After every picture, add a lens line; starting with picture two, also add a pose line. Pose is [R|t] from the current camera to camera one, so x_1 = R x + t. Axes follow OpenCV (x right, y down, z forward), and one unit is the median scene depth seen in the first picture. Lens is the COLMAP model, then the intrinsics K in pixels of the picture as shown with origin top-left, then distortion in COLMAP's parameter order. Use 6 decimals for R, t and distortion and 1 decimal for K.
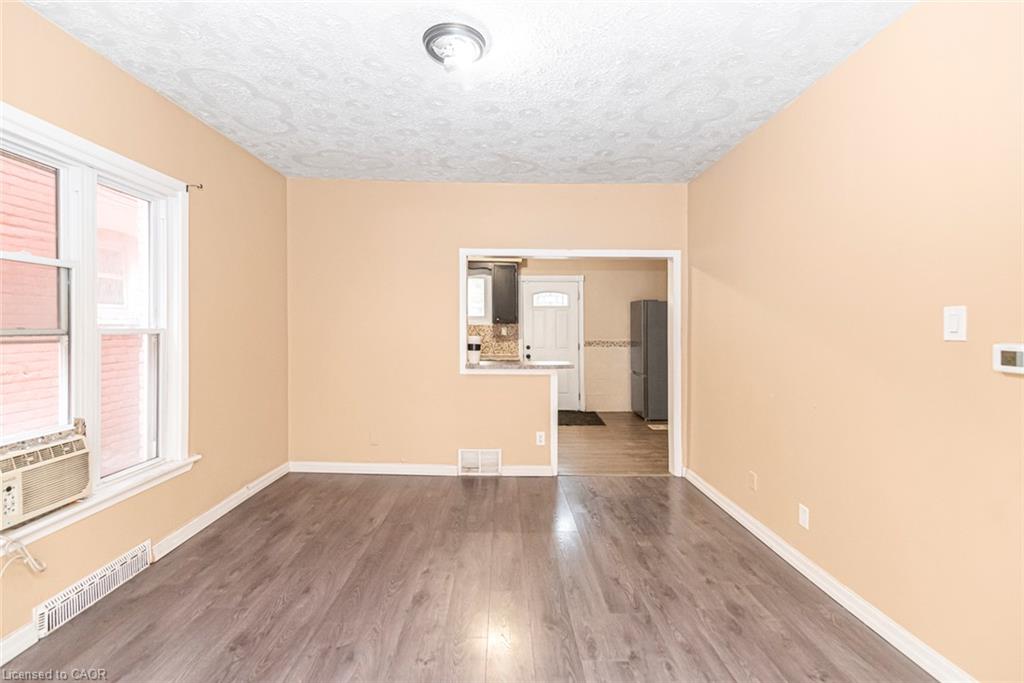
lens RADIAL K [[456.3, 0, 512.0], [0, 456.3, 341.5], [0, 0, 1]] dist [0.020578, 0.000058]
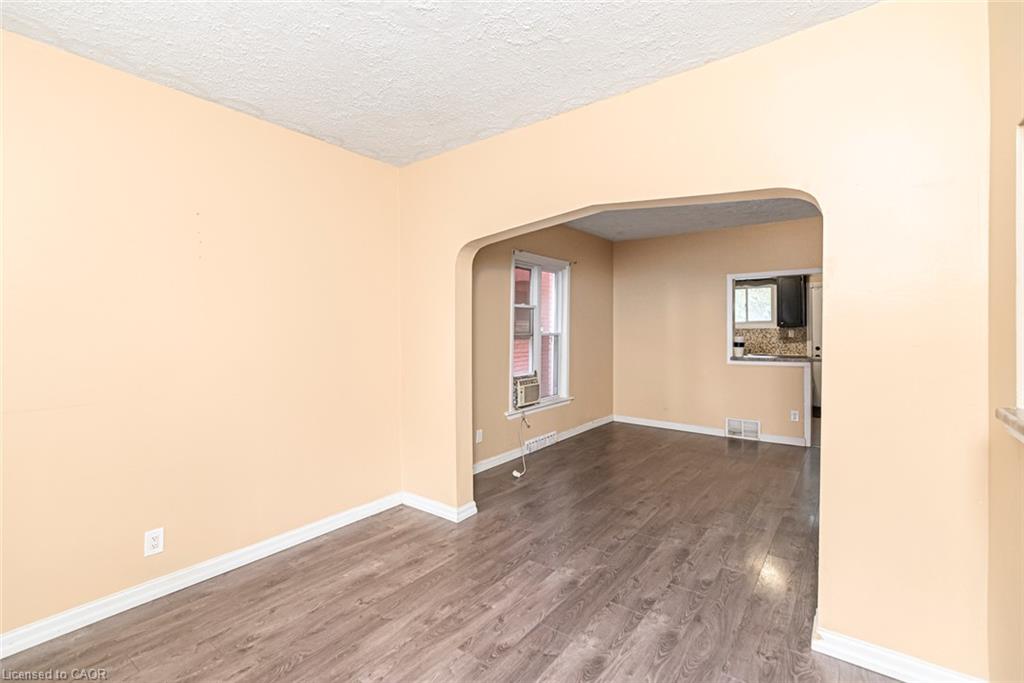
lens RADIAL K [[456.3, 0, 512.0], [0, 456.3, 341.5], [0, 0, 1]] dist [0.020578, 0.000058]
pose [[0.786735, 0.003758, -0.617280, 0.341668], [-0.009759, 0.999932, -0.006351, 0.026341], [0.617214, 0.011020, 0.786718, -0.747598]]
